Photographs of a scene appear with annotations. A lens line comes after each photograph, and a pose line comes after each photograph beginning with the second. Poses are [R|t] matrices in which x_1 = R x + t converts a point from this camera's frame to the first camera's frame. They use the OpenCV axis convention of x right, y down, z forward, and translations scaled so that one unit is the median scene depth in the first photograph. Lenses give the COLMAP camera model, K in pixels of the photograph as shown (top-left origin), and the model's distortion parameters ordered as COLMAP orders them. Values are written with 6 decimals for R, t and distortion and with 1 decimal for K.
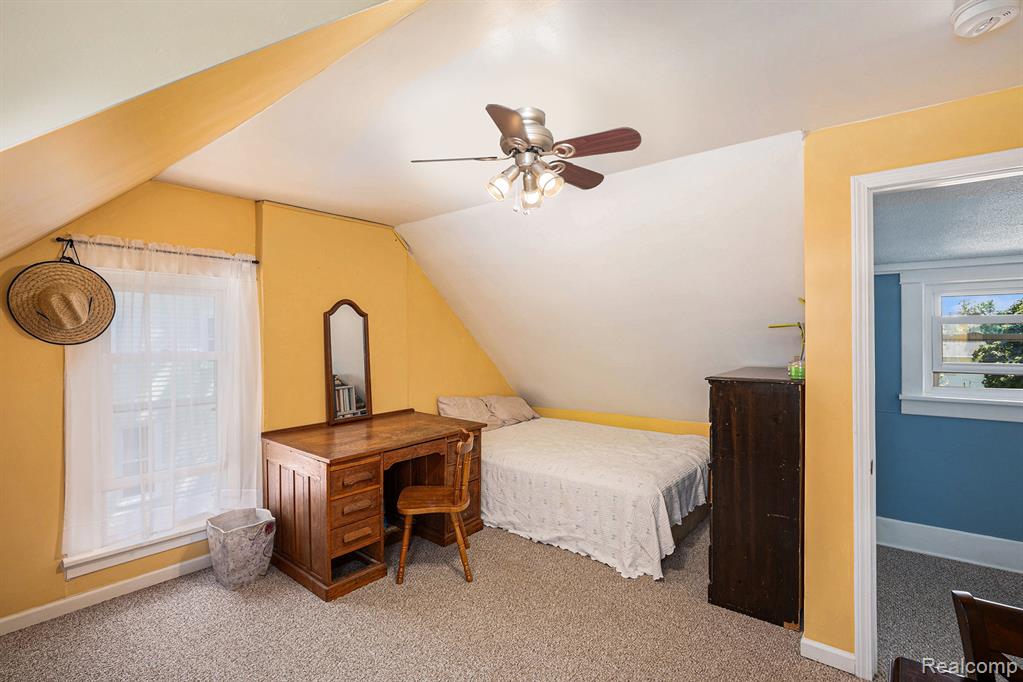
lens RADIAL K [[485.7, 0, 511.5], [0, 485.7, 341.0], [0, 0, 1]] dist [-0.049057, 0.000230]
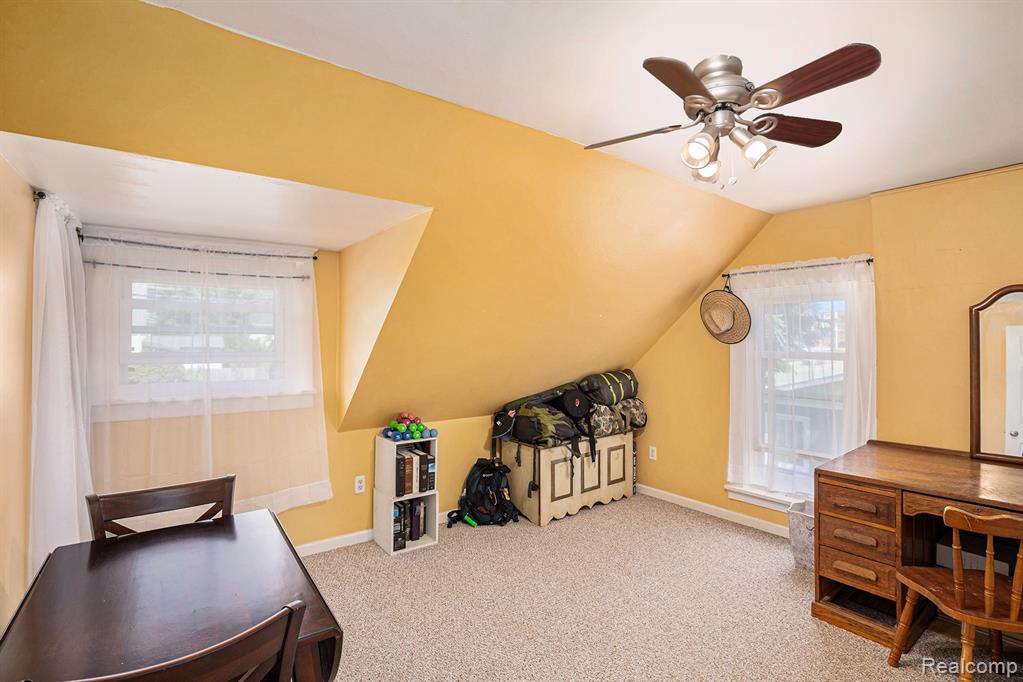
lens RADIAL K [[485.7, 0, 511.5], [0, 485.7, 341.0], [0, 0, 1]] dist [-0.049057, 0.000230]
pose [[-0.279248, 0.006266, -0.960199, 0.657239], [-0.006114, 0.999947, 0.008303, -0.008071], [0.960200, 0.008189, -0.279194, 0.653216]]
